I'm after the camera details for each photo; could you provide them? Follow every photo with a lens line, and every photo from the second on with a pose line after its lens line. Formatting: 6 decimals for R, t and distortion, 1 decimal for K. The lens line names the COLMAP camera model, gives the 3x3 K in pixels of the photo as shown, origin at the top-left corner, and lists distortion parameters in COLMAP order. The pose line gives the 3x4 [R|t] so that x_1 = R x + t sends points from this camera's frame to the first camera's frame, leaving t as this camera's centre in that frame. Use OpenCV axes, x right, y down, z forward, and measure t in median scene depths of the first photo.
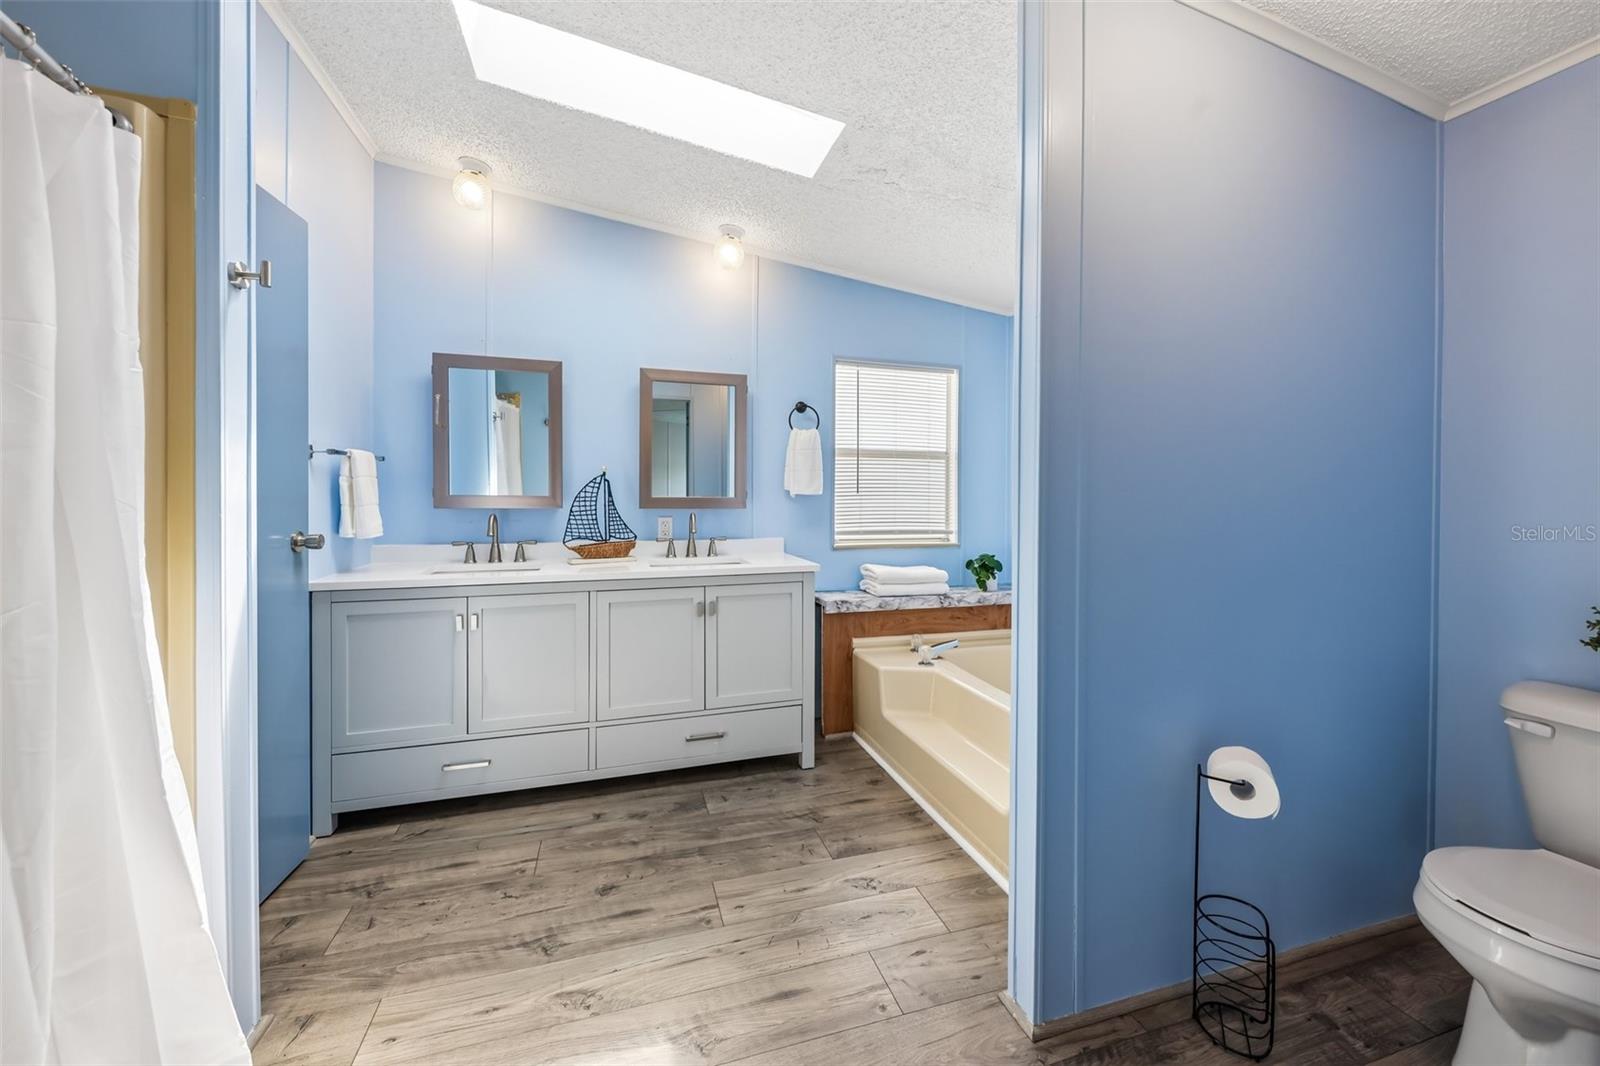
lens RADIAL K [[570.5, 0, 796.2], [0, 570.5, 502.4], [0, 0, 1]] dist [0.023613, -0.000033]
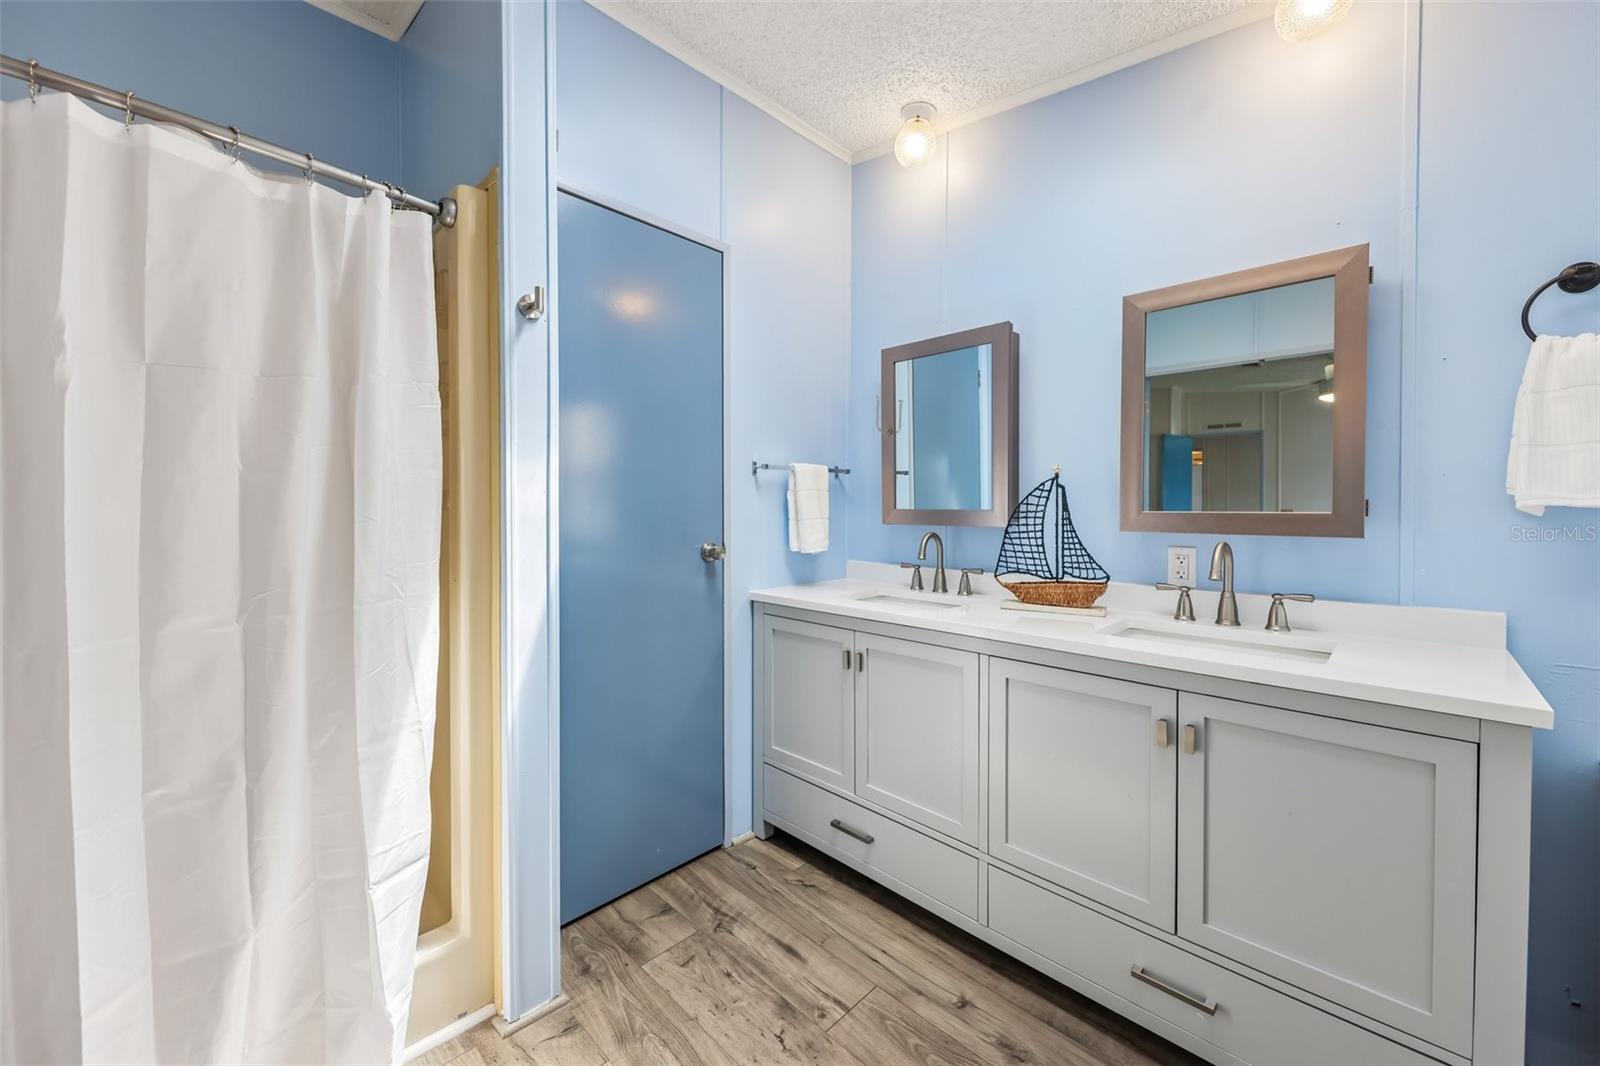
lens RADIAL K [[622.2, 0, 800.6], [0, 622.2, 518.4], [0, 0, 1]] dist [0.009207, -0.000348]
pose [[0.484005, 0.010688, -0.875000, 0.139106], [-0.011018, 0.999921, 0.006119, -0.002863], [0.874996, 0.006679, 0.484084, 0.387801]]
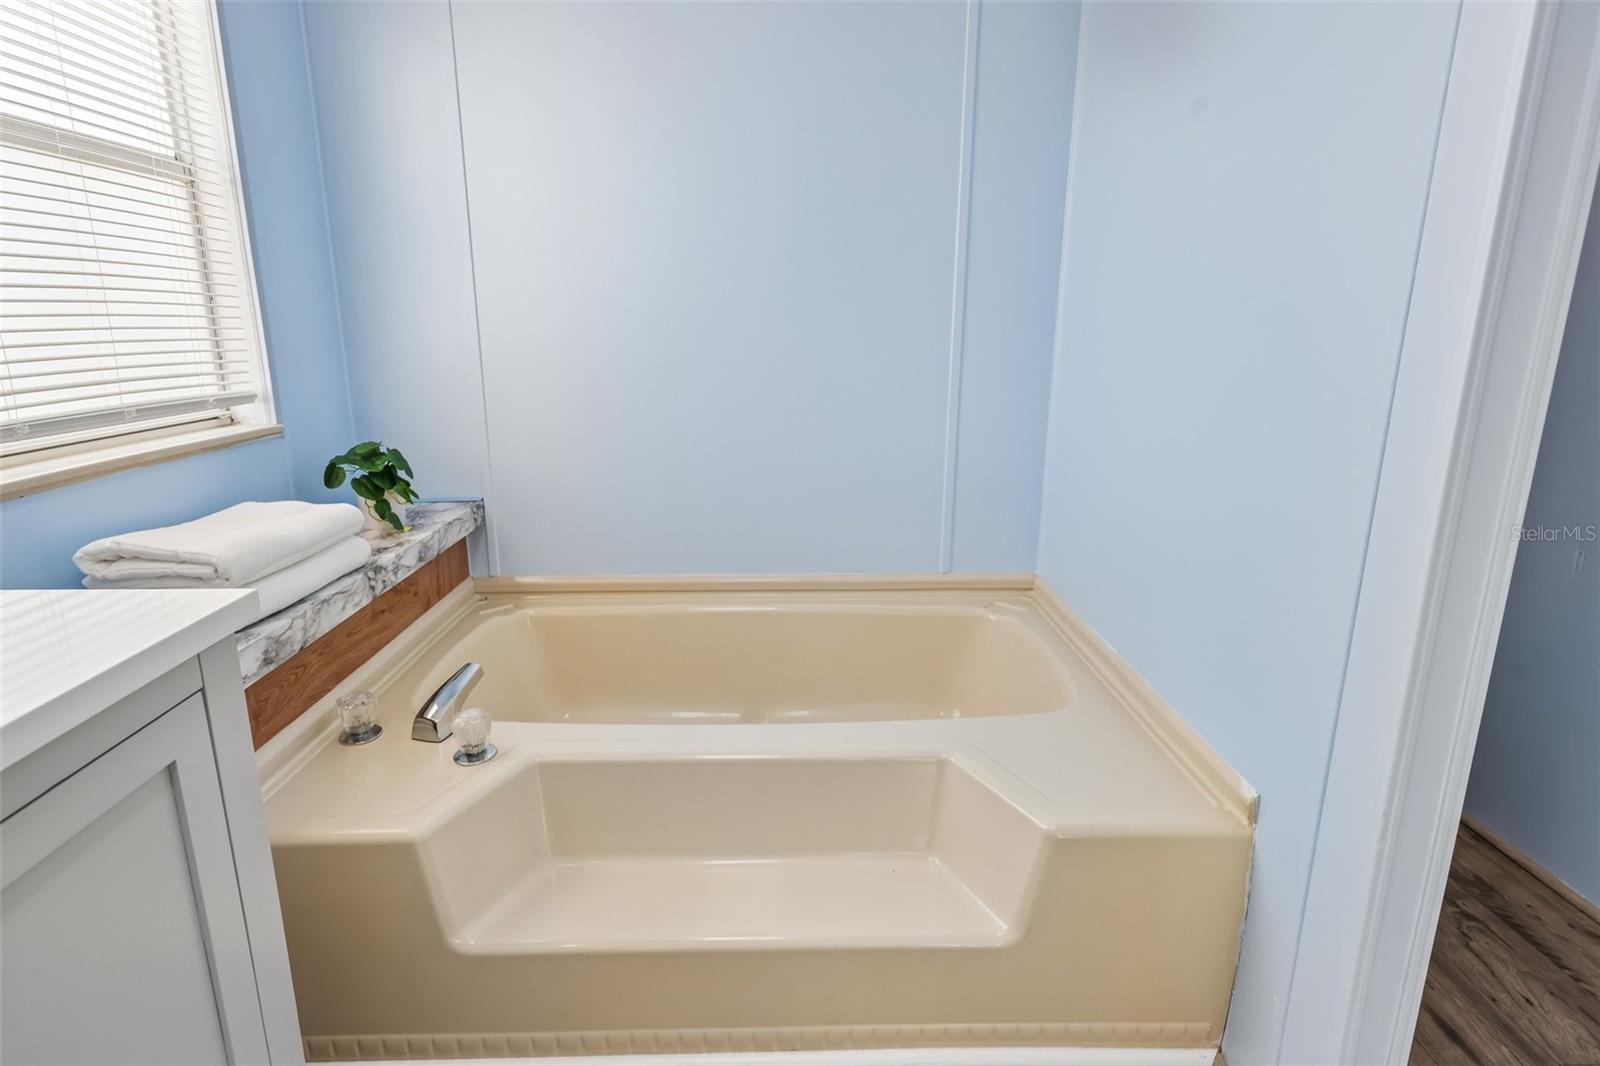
lens RADIAL K [[844.0, 0, 769.8], [0, 844.0, 525.2], [0, 0, 1]] dist [-0.001101, -0.000080]
pose [[0.278938, -0.236769, 0.930663, -0.191309], [0.009498, 0.969762, 0.243869, 0.003874], [-0.960262, -0.059185, 0.272752, 0.650264]]
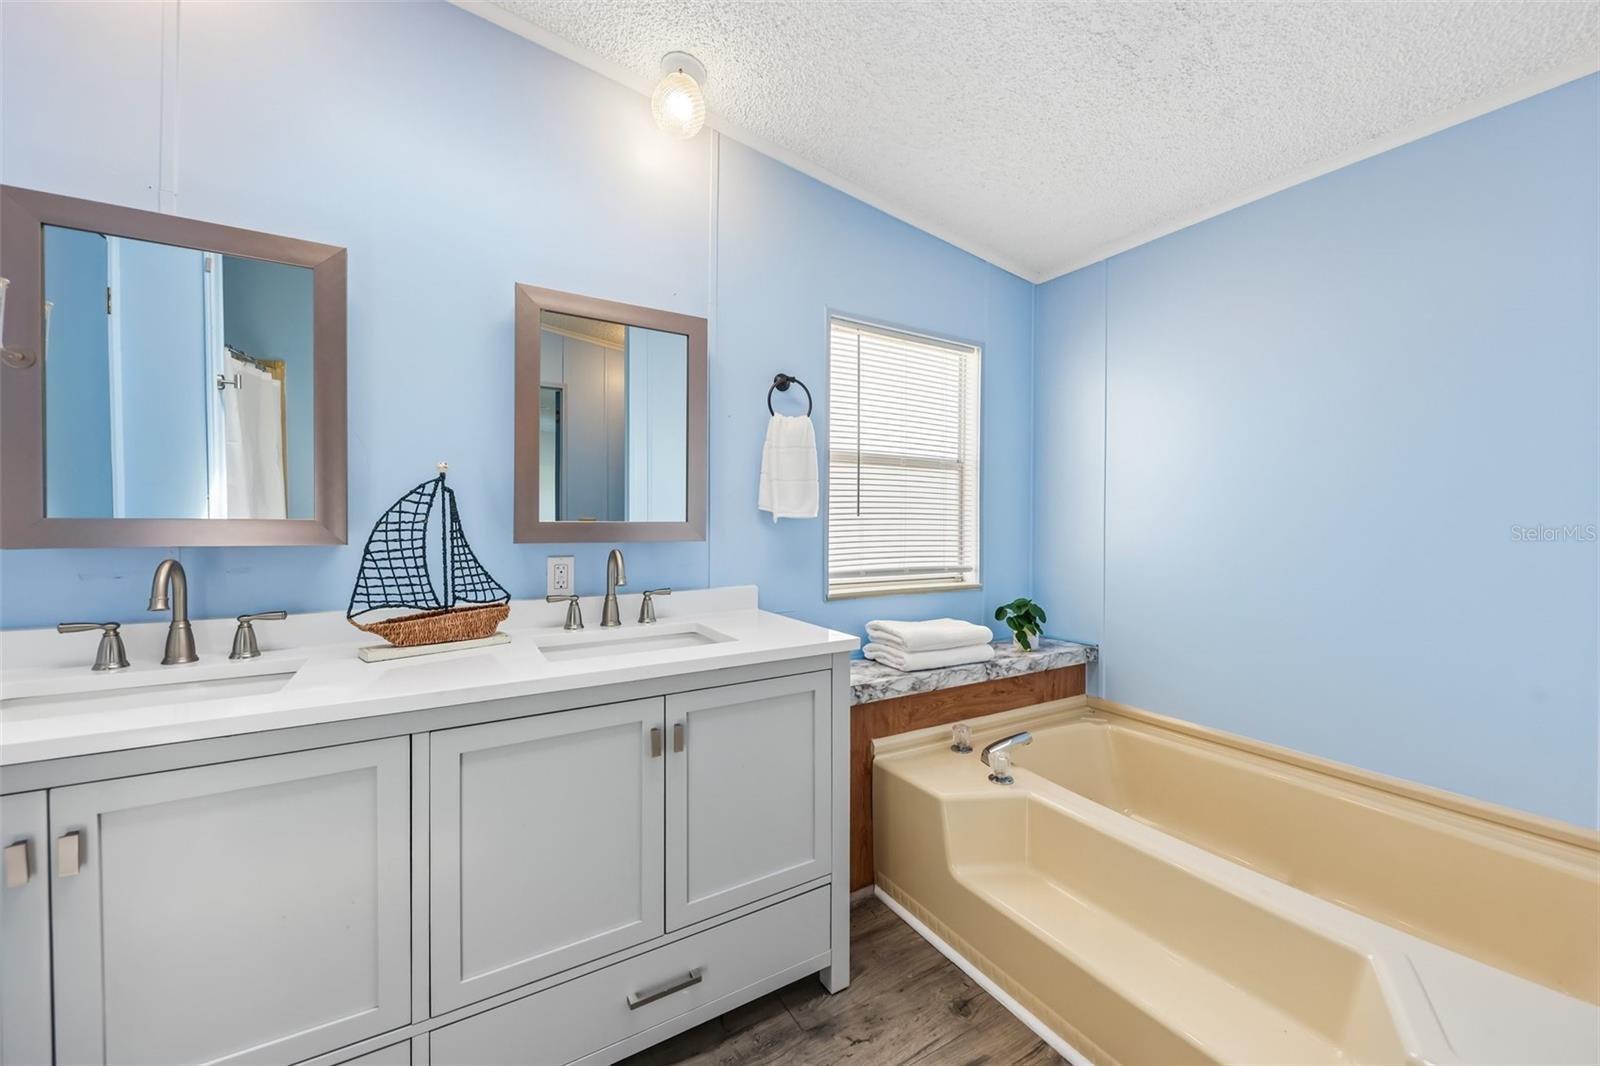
lens RADIAL K [[584.4, 0, 806.0], [0, 584.4, 525.2], [0, 0, 1]] dist [0.008182, -0.000299]
pose [[0.968544, -0.002456, 0.248832, -0.146084], [0.002649, 0.999996, -0.000440, -0.005387], [-0.248830, 0.001086, 0.968547, 0.397544]]
